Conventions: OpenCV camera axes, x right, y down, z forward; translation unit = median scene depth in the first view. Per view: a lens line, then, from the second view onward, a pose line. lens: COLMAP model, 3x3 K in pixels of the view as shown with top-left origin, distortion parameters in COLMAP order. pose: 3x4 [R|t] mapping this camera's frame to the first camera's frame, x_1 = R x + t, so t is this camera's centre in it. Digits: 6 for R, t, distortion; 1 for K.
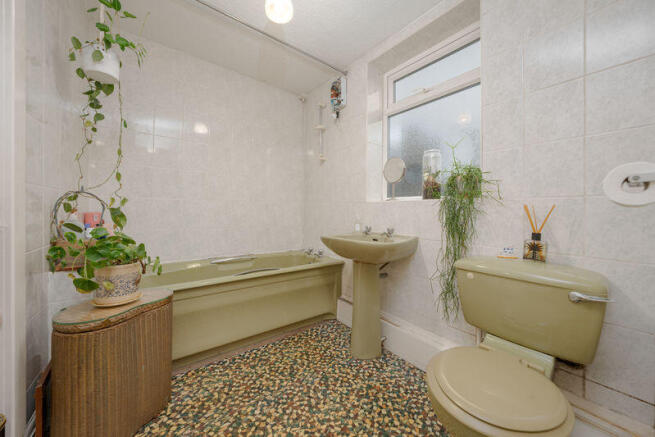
lens RADIAL K [[235.6, 0, 328.2], [0, 235.6, 209.3], [0, 0, 1]] dist [0.000004, 0.000002]
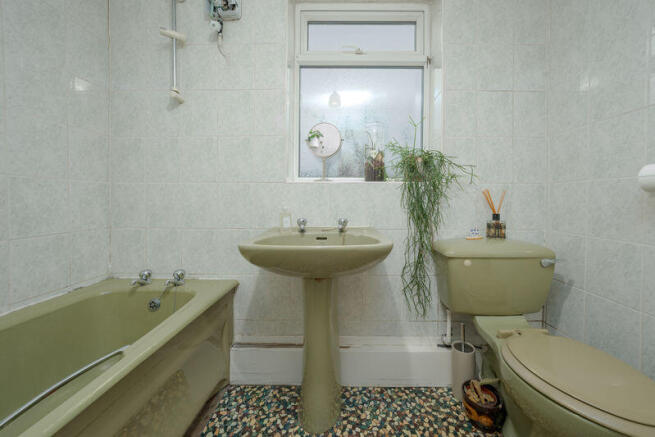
lens RADIAL K [[238.5, 0, 328.0], [0, 238.5, 197.5], [0, 0, 1]] dist [-0.001375, -0.000032]
pose [[0.617552, -0.014165, 0.786403, -0.288116], [-0.000027, 0.999837, 0.018031, -0.000603], [-0.786530, -0.011156, 0.617451, 0.488932]]
